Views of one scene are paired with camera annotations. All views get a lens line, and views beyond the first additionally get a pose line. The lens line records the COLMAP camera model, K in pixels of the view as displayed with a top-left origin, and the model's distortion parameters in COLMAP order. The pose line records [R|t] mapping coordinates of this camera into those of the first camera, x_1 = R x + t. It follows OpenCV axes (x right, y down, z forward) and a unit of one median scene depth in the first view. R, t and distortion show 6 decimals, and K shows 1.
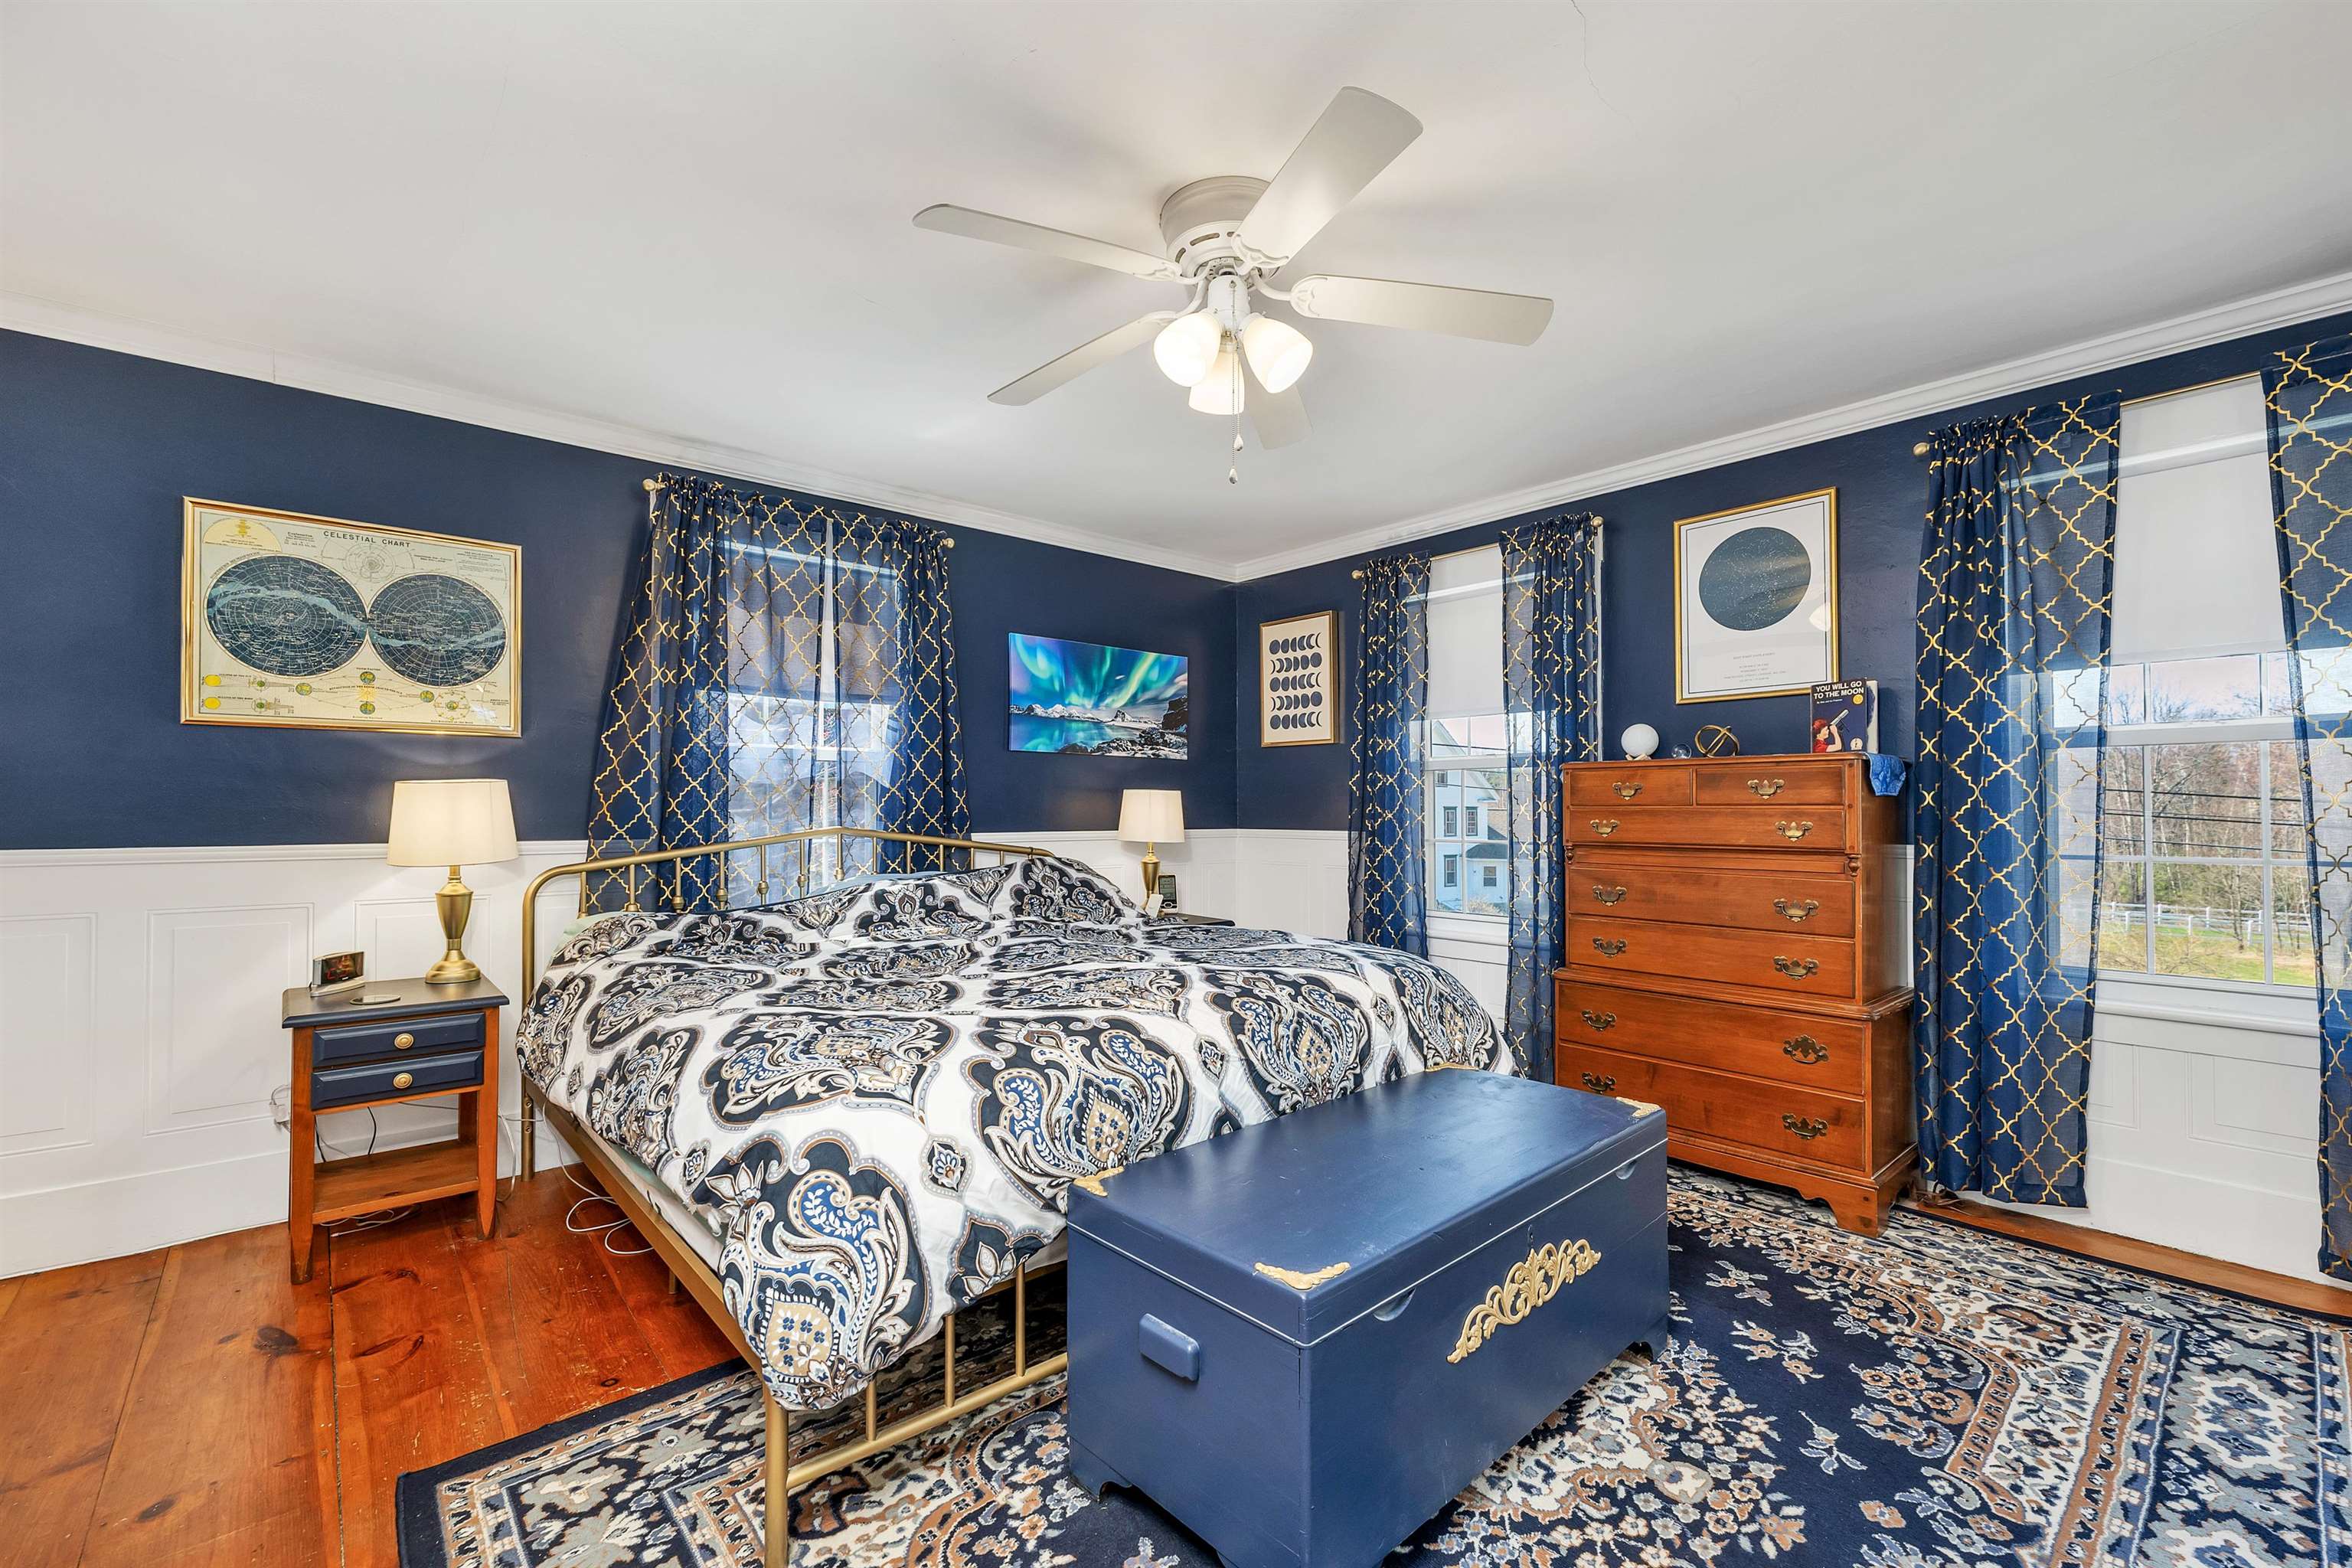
lens RADIAL K [[984.4, 0, 1175.7], [0, 984.4, 792.9], [0, 0, 1]] dist [-0.001255, 0.000814]
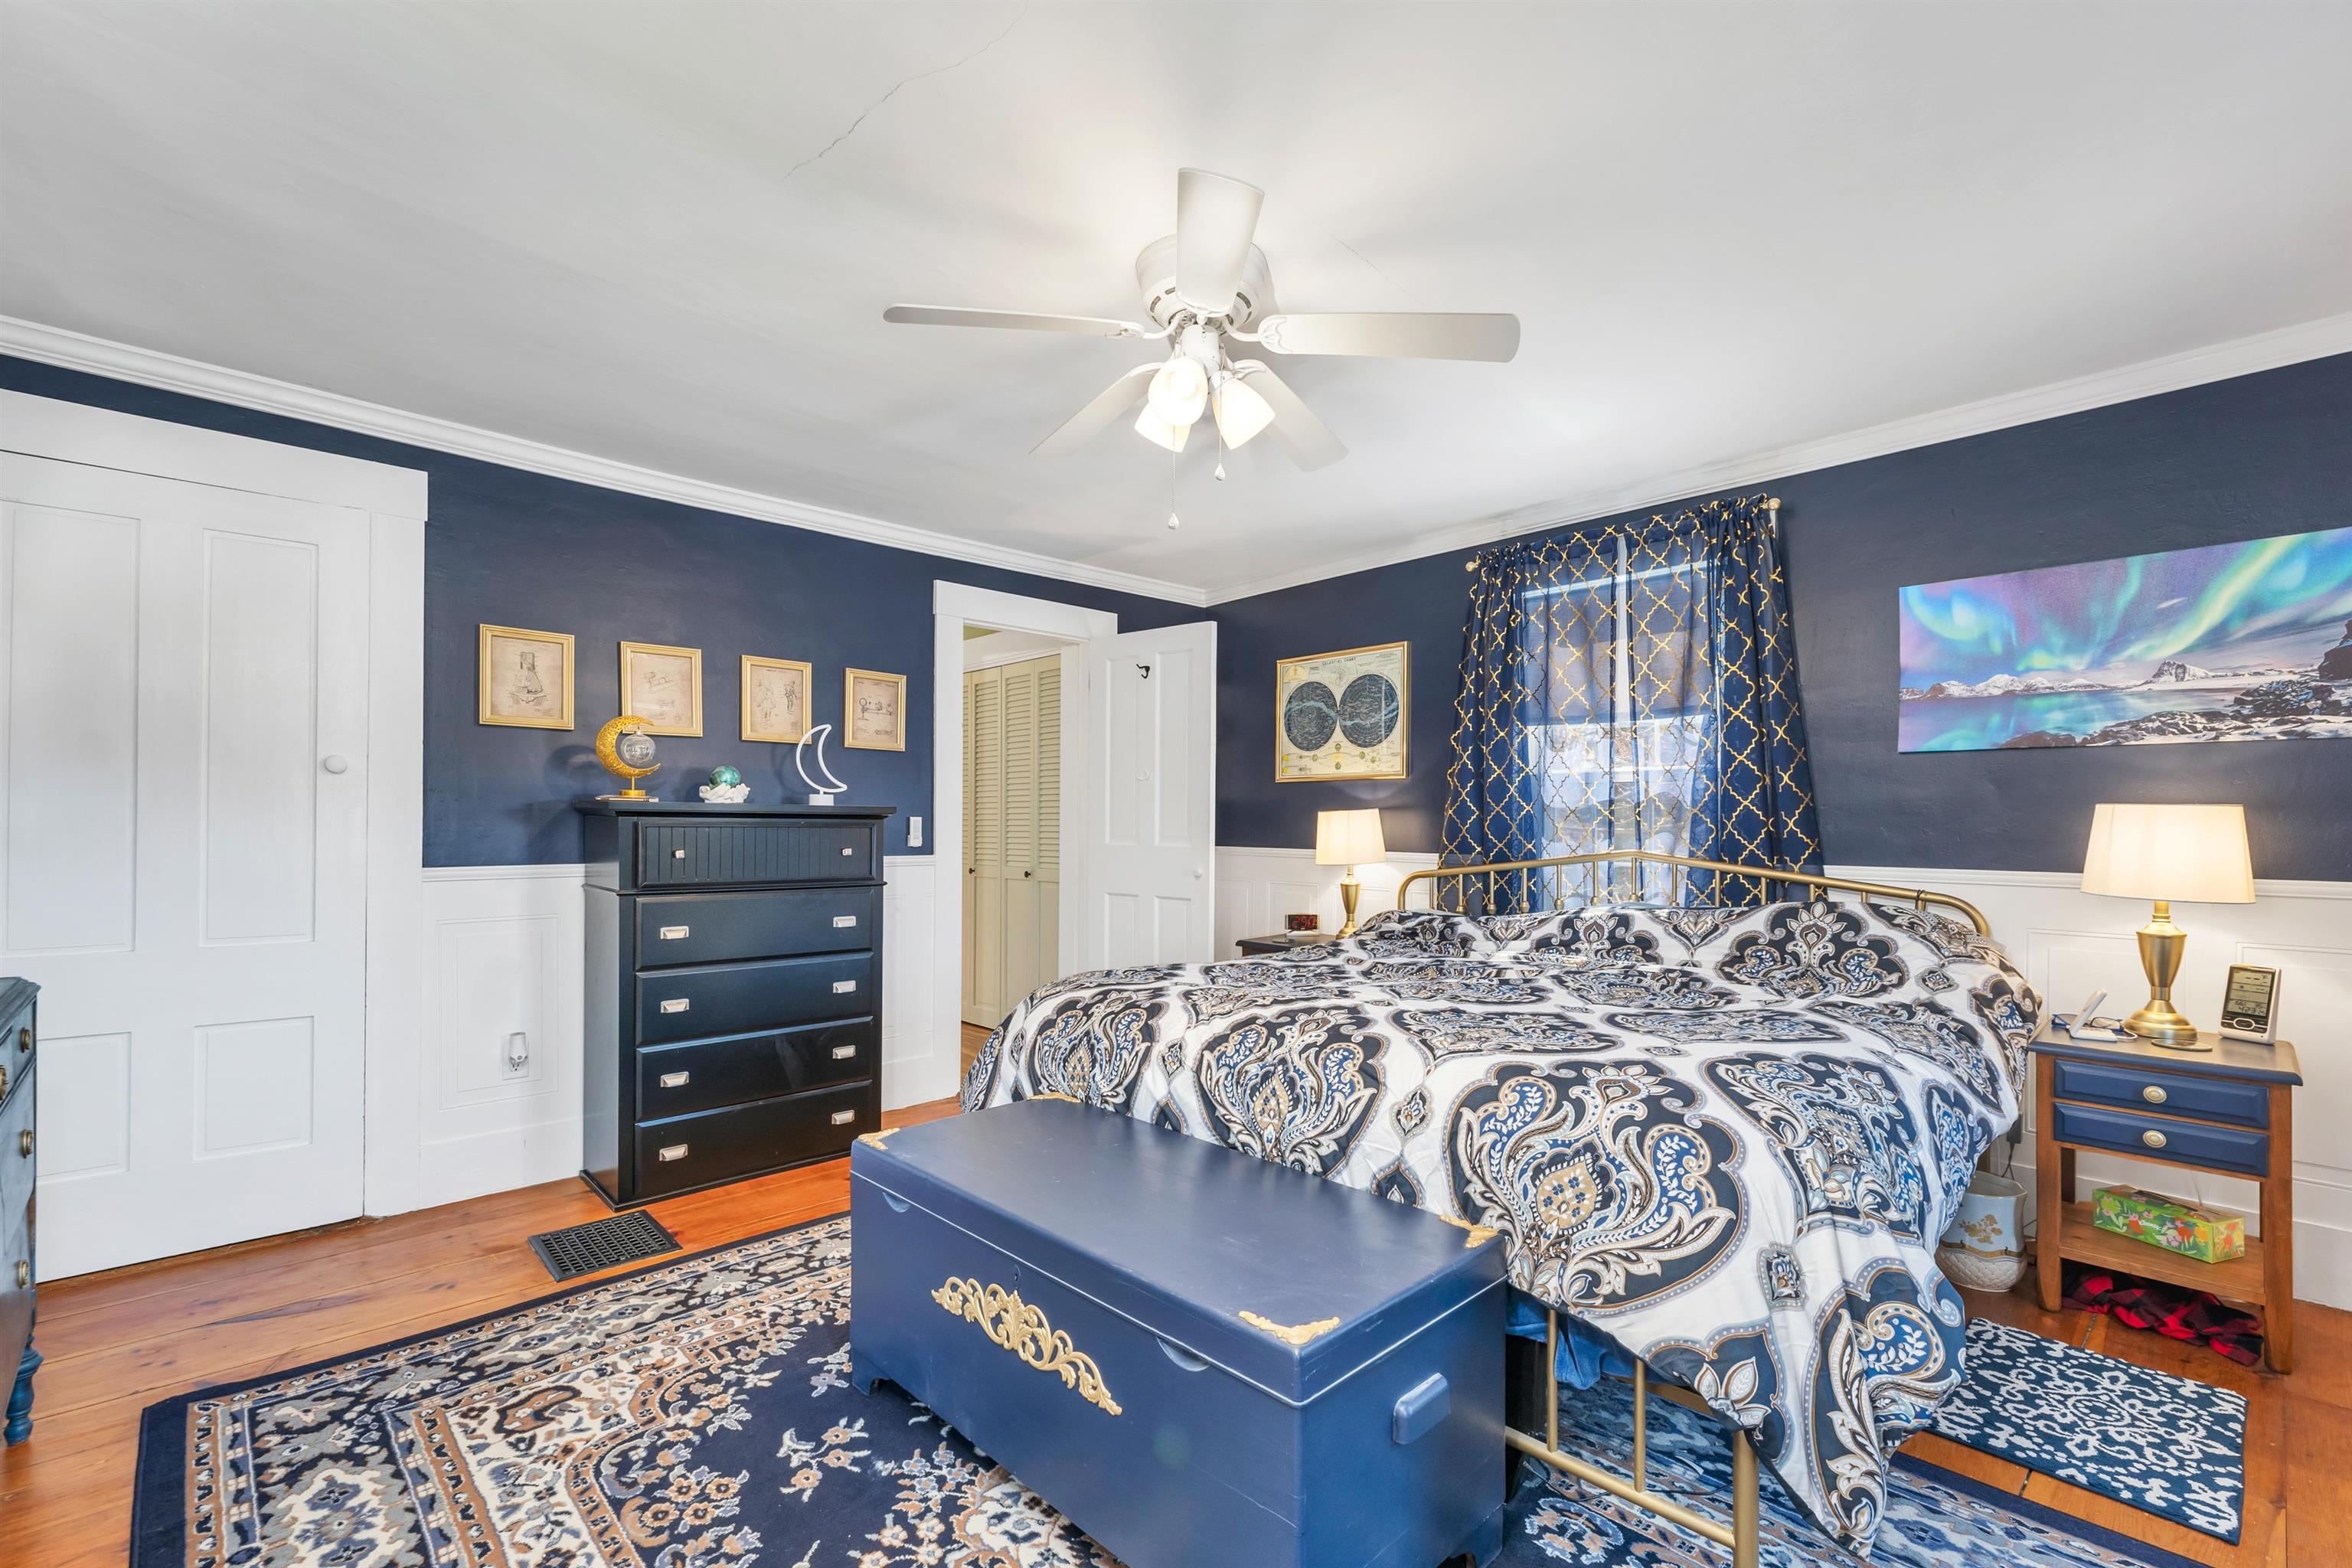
lens RADIAL K [[984.4, 0, 1182.3], [0, 984.4, 822.2], [0, 0, 1]] dist [-0.001255, 0.000814]
pose [[0.049167, -0.004591, -0.998780, 0.605779], [0.004703, 0.999979, -0.004365, 0.009218], [0.998780, -0.004483, 0.049188, 0.520539]]
